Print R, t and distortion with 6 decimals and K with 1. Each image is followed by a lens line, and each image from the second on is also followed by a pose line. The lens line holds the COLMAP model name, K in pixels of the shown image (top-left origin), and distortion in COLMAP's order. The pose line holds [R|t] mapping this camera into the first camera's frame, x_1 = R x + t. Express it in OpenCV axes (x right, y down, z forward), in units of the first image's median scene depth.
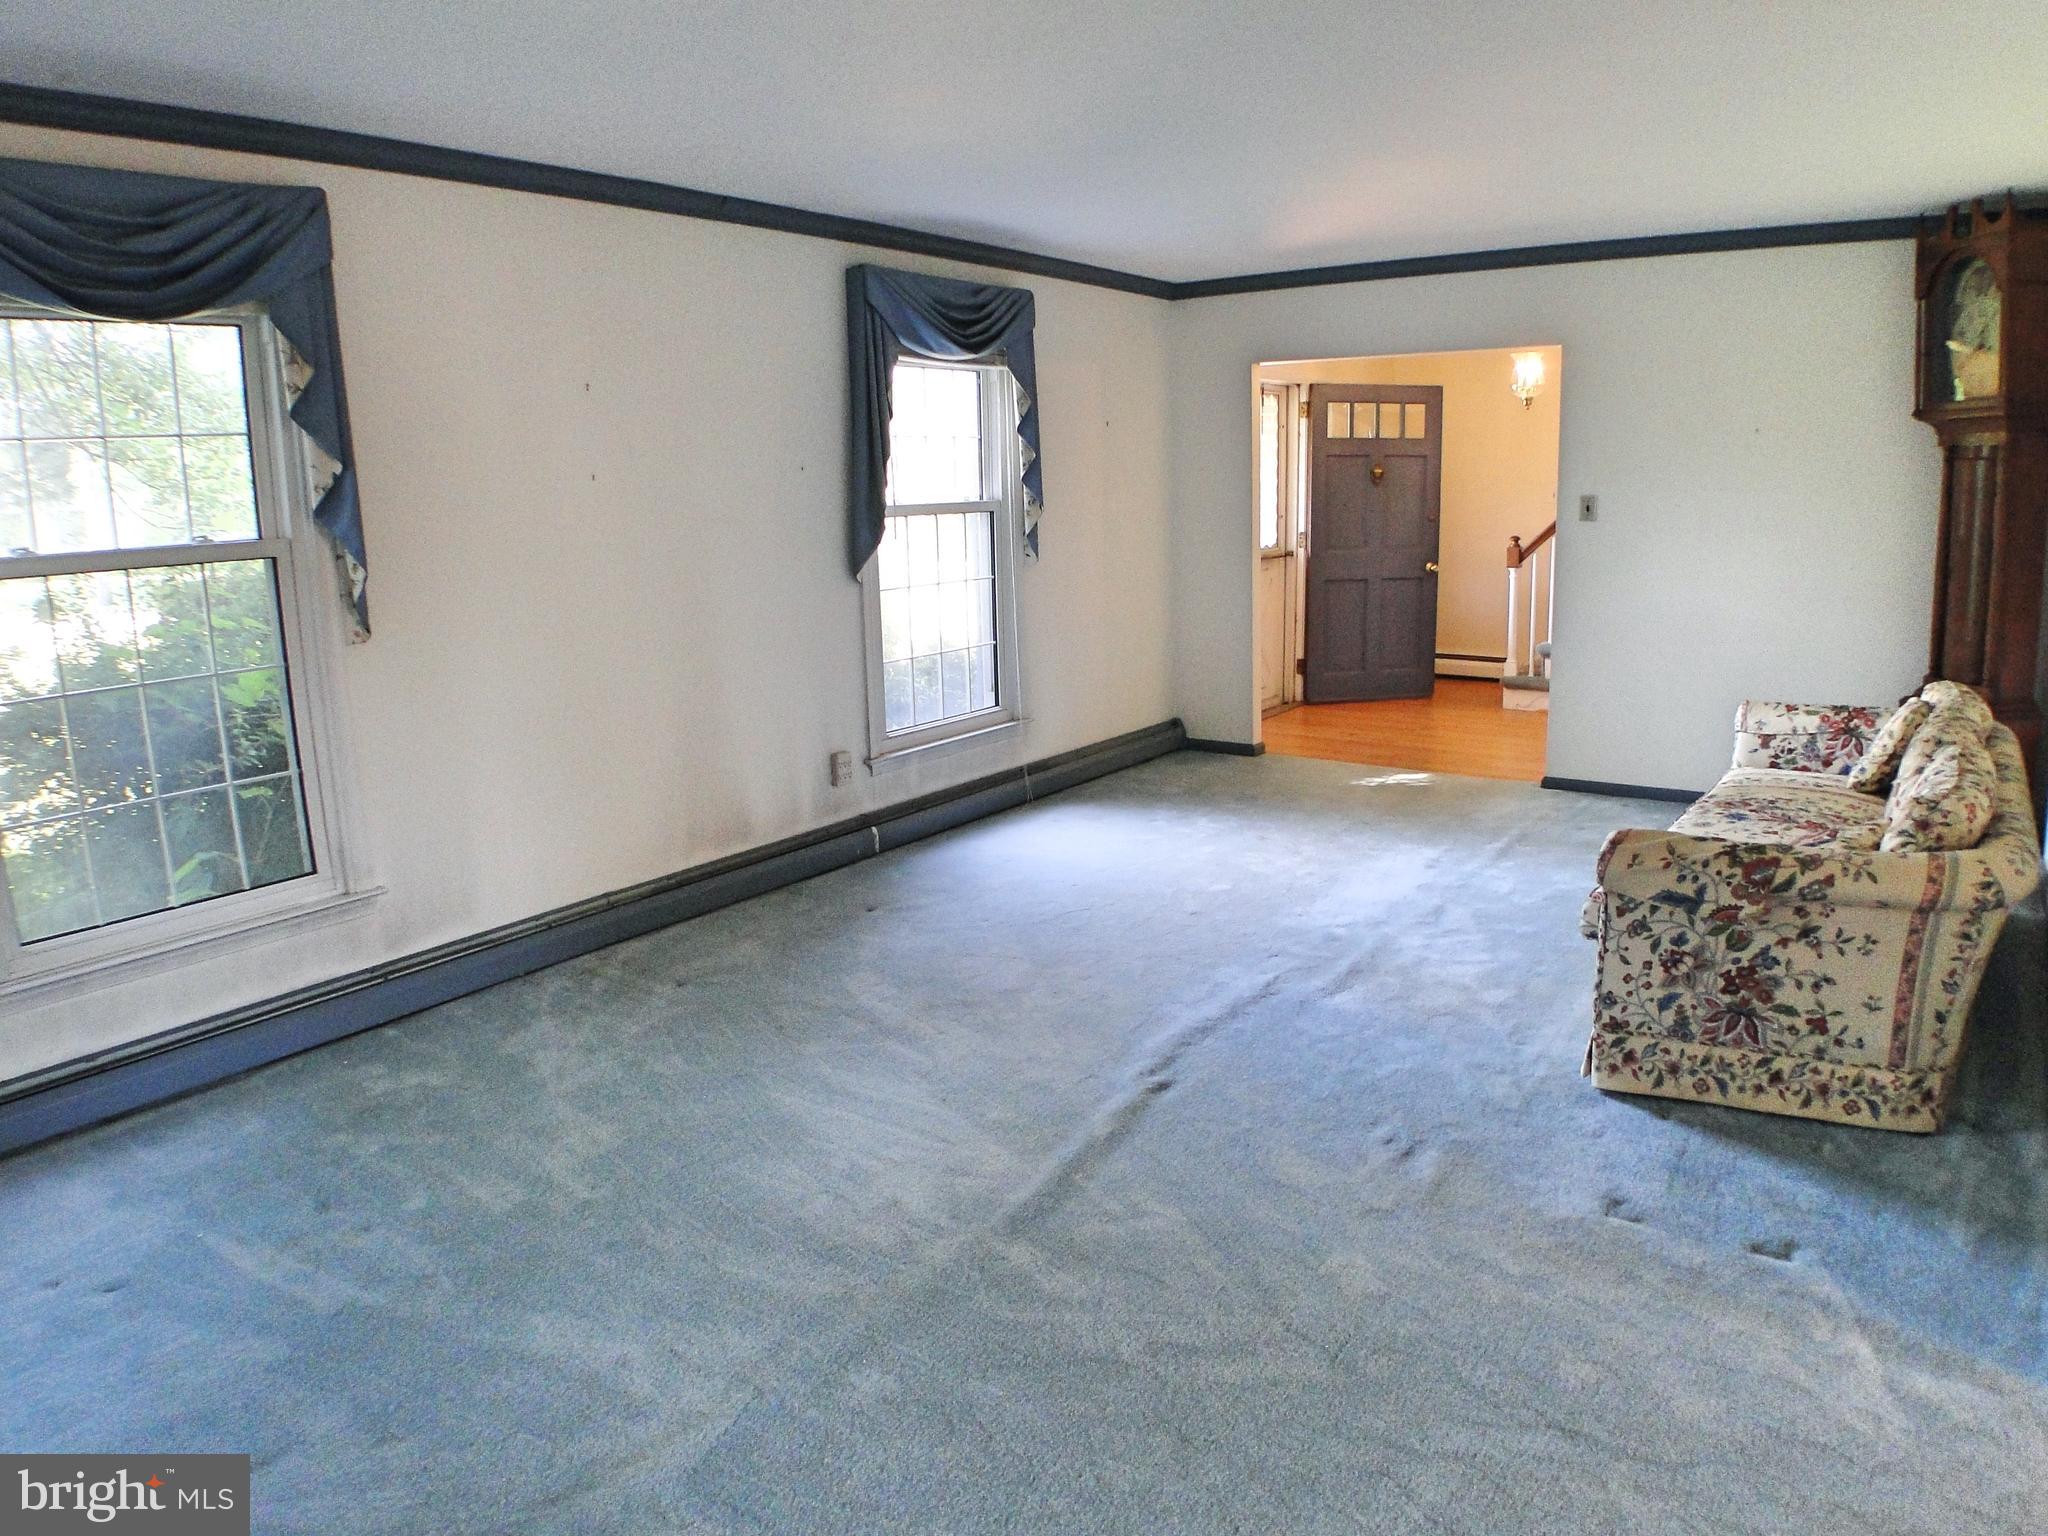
lens RADIAL K [[1305.8, 0, 1027.9], [0, 1305.8, 758.7], [0, 0, 1]] dist [-0.129337, 0.027150]
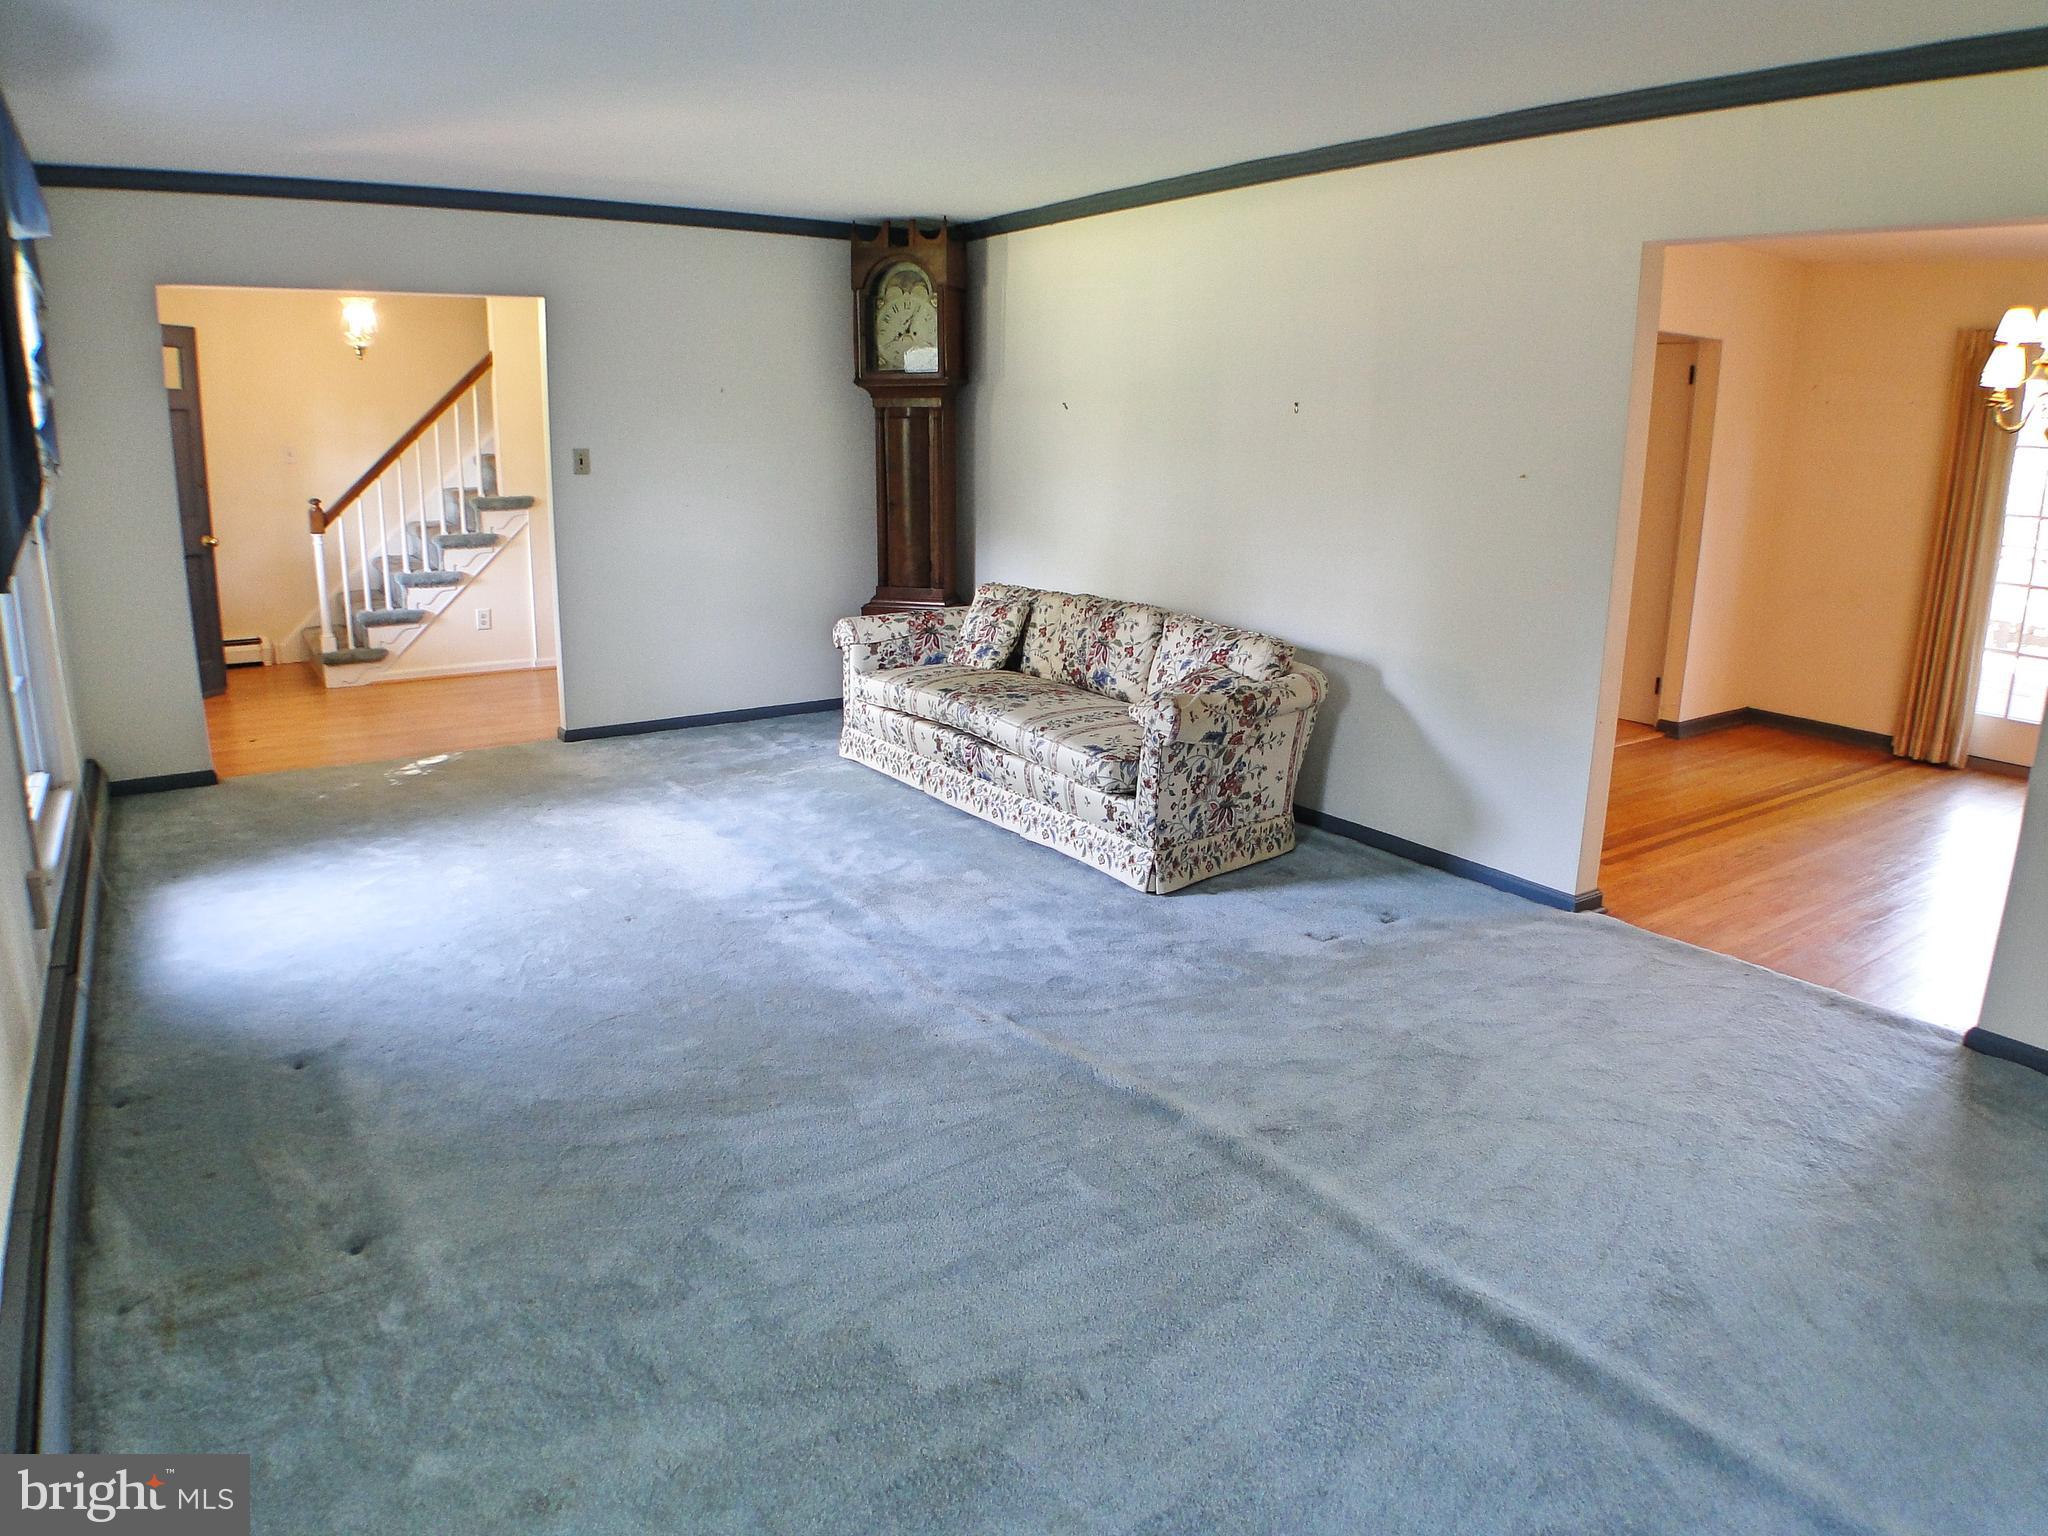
lens RADIAL K [[1324.3, 0, 1024.0], [0, 1324.3, 768.0], [0, 0, 1]] dist [-0.132244, 0.027471]
pose [[0.334715, -0.198569, 0.921160, -0.565682], [0.166713, 0.974604, 0.149512, -0.067784], [-0.927455, 0.103526, 0.359319, 0.406990]]
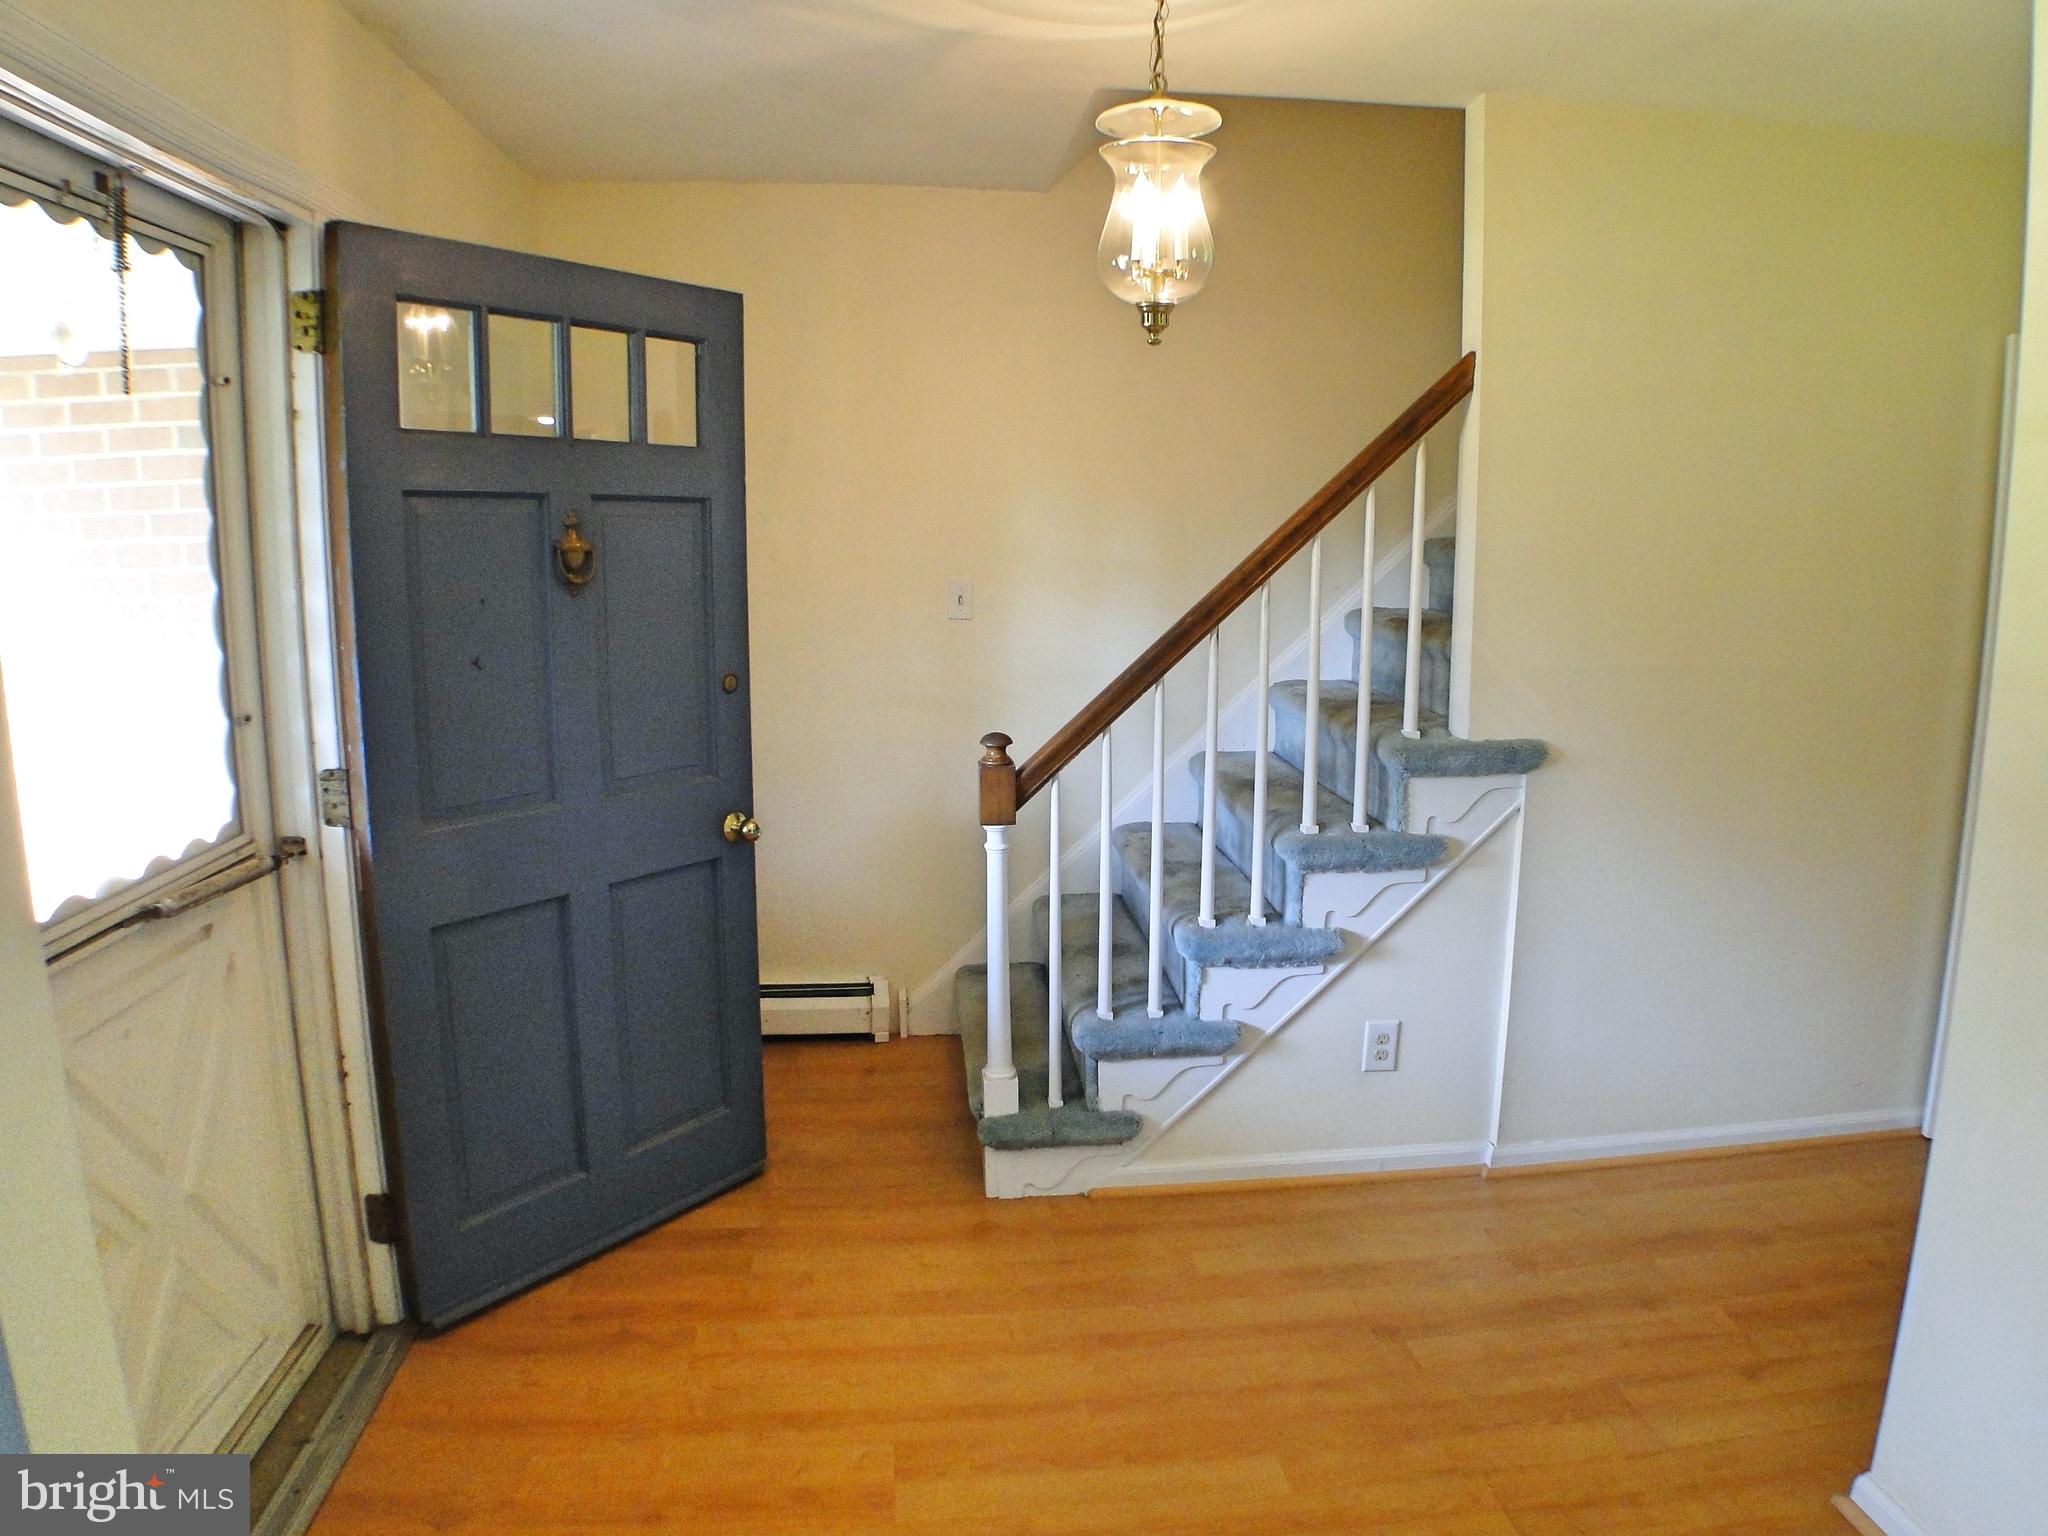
lens RADIAL K [[1324.3, 0, 1024.0], [0, 1324.3, 768.0], [0, 0, 1]] dist [-0.132244, 0.027471]
pose [[0.747820, -0.089639, 0.657822, 0.265859], [0.117509, 0.993070, 0.001737, -0.293592], [-0.653419, 0.076001, 0.753171, 1.291756]]
